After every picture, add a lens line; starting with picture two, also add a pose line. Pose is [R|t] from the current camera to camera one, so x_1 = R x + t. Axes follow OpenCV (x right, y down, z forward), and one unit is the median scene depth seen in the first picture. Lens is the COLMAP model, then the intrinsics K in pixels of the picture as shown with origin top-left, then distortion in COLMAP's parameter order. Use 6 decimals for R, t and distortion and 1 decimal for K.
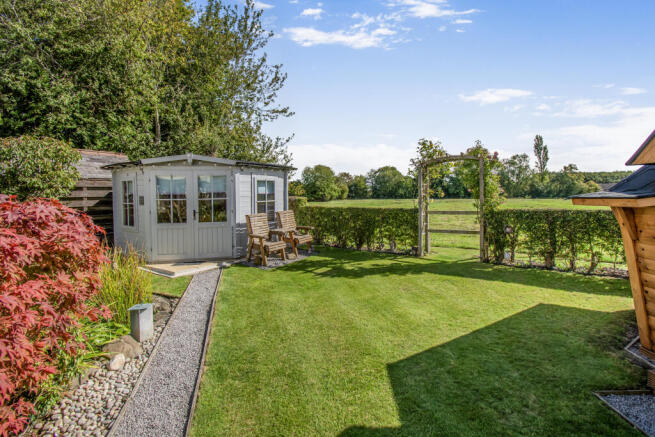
lens RADIAL K [[293.1, 0, 323.9], [0, 293.1, 197.8], [0, 0, 1]] dist [-0.000470, -0.000742]
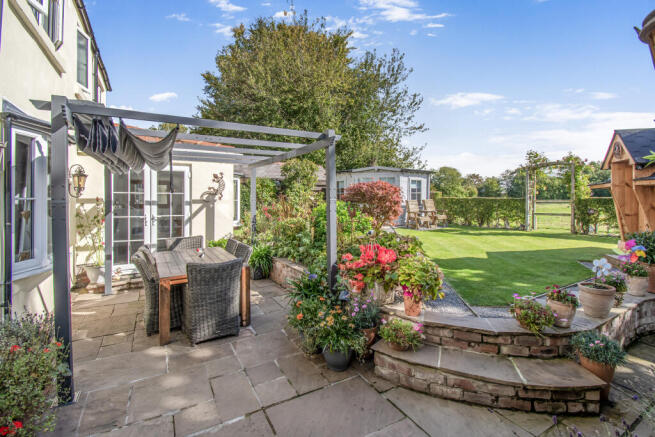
lens RADIAL K [[293.1, 0, 323.9], [0, 293.1, 197.8], [0, 0, 1]] dist [-0.000470, -0.000742]
pose [[0.920338, 0.014820, -0.390842, -0.031378], [-0.018376, 0.999817, -0.005362, 0.053945], [0.390691, 0.012117, 0.920442, -0.658644]]
